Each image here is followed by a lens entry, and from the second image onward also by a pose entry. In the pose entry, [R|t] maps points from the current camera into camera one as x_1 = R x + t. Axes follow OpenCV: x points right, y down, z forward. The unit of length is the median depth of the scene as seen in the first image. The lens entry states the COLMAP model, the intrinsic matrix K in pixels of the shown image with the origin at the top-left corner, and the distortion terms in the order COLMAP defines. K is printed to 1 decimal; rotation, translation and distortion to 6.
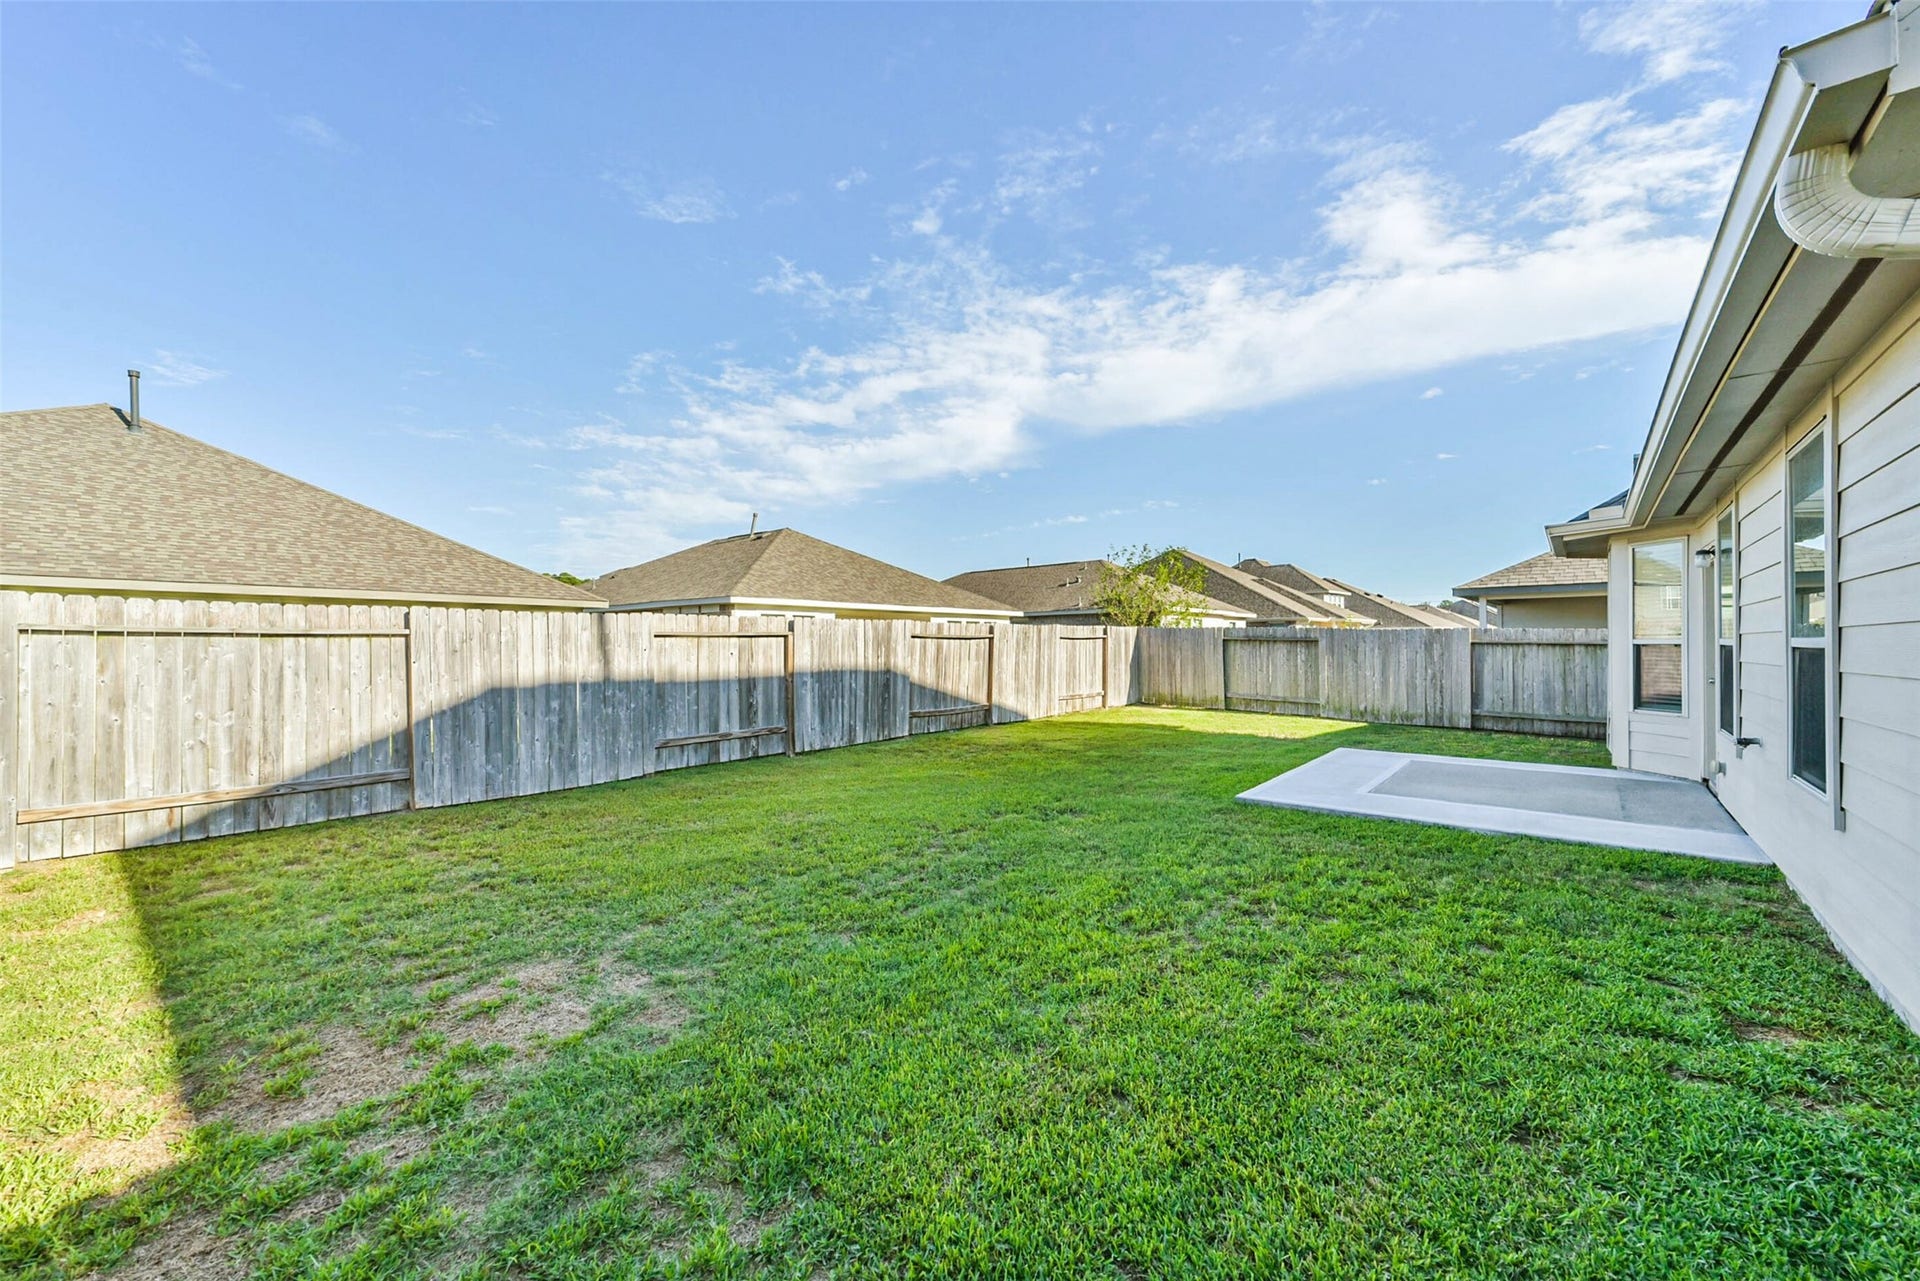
lens RADIAL K [[742.5, 0, 967.9], [0, 742.5, 642.5], [0, 0, 1]] dist [0.001287, -0.000011]
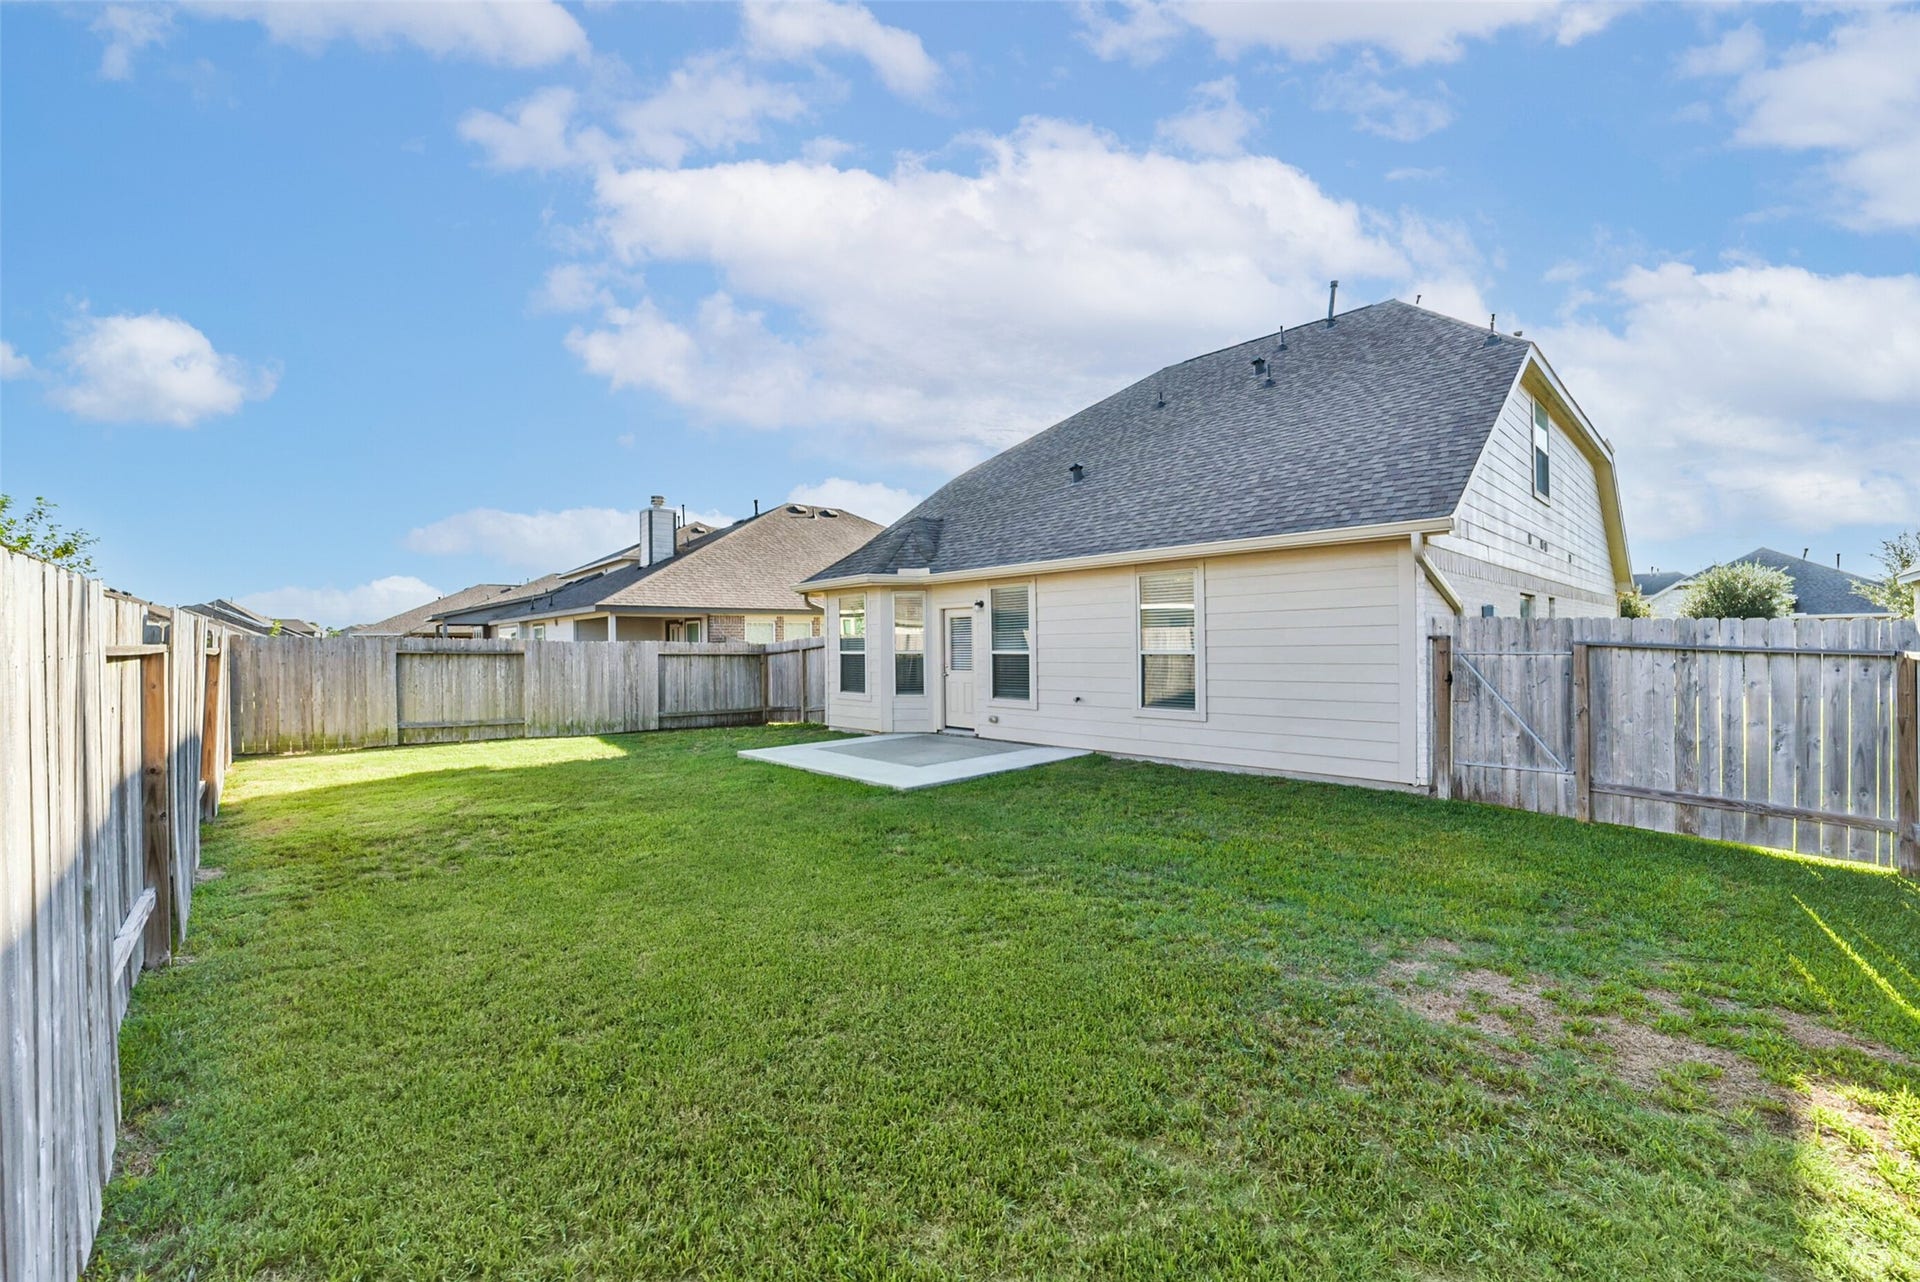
lens RADIAL K [[764.9, 0, 966.1], [0, 764.9, 645.9], [0, 0, 1]] dist [-0.000602, 0.000152]
pose [[0.118441, -0.000686, 0.992961, -0.407060], [0.007292, 0.999973, -0.000179, -0.008092], [-0.992934, 0.007262, 0.118443, 0.367458]]
